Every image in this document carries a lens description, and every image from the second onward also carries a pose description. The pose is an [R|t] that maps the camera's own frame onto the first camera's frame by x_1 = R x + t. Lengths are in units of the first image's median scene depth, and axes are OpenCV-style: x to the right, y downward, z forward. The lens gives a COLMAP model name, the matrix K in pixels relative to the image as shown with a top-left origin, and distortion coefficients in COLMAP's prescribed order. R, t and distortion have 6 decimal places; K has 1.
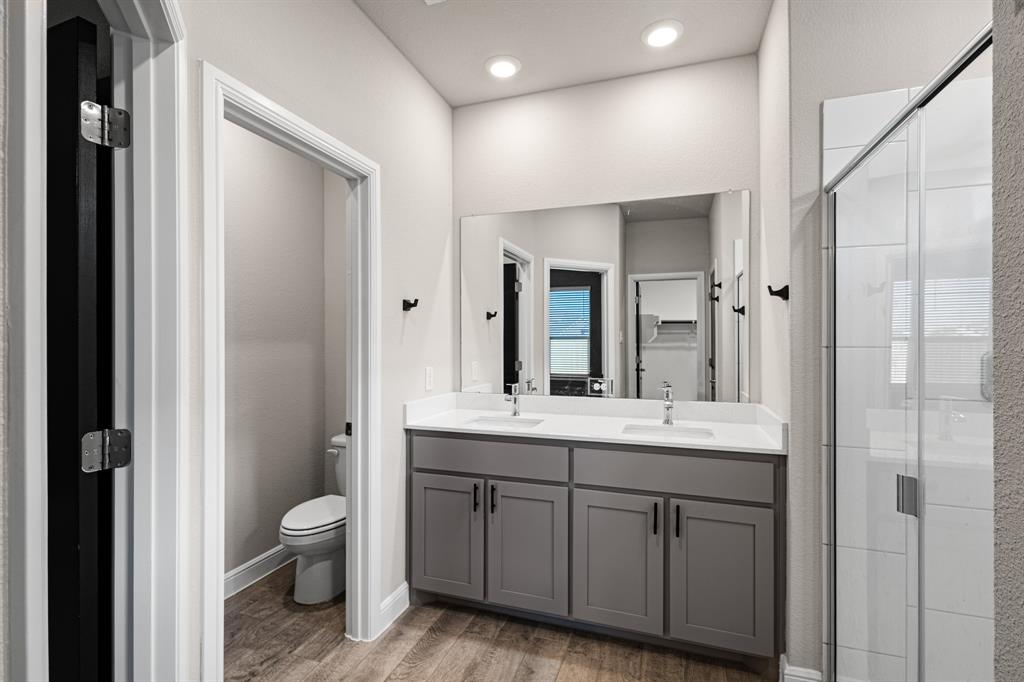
lens RADIAL K [[474.4, 0, 506.1], [0, 474.4, 342.3], [0, 0, 1]] dist [0.011871, -0.000328]
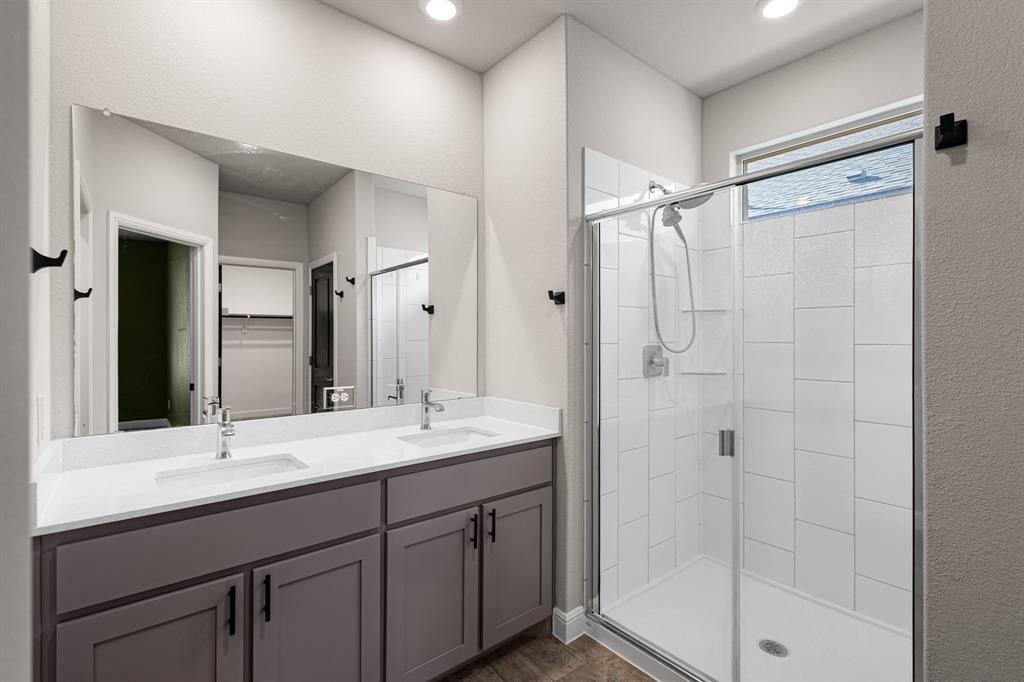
lens RADIAL K [[473.7, 0, 510.5], [0, 473.7, 339.4], [0, 0, 1]] dist [0.007449, -0.000670]
pose [[0.516460, -0.002676, 0.856307, -0.434390], [0.002354, 0.999996, 0.001705, -0.004379], [-0.856308, 0.001135, 0.516464, 0.459703]]
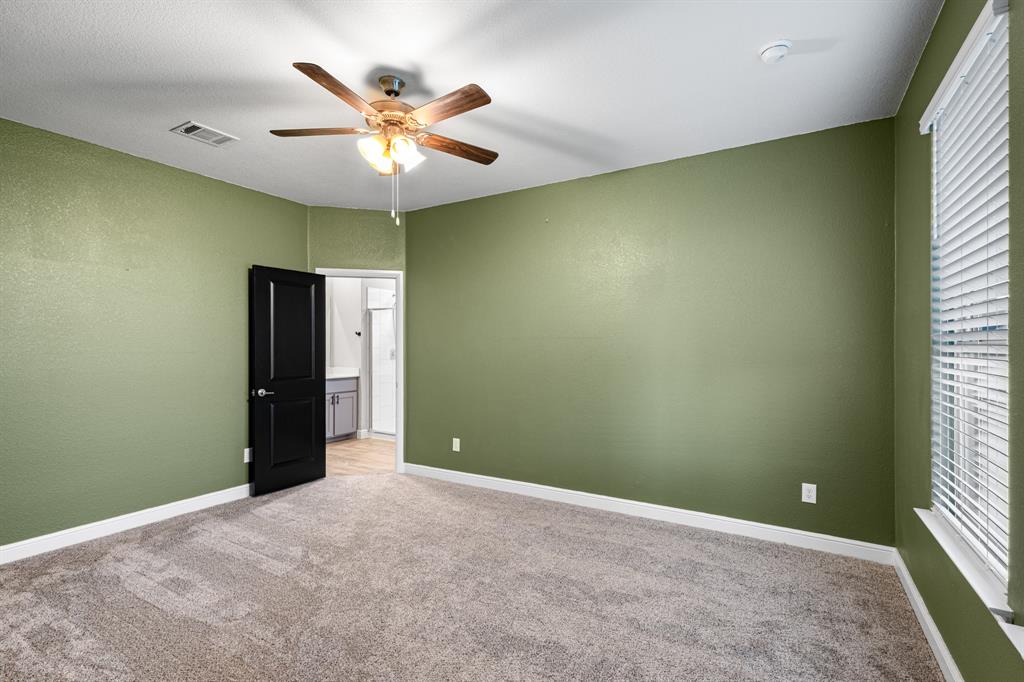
lens RADIAL K [[473.7, 0, 510.5], [0, 473.7, 339.4], [0, 0, 1]] dist [0.007449, -0.000670]
pose [[0.200088, 0.011476, 0.979711, -2.639213], [0.000234, 0.999931, -0.011760, -0.012066], [-0.979778, 0.002582, 0.200072, -0.859211]]
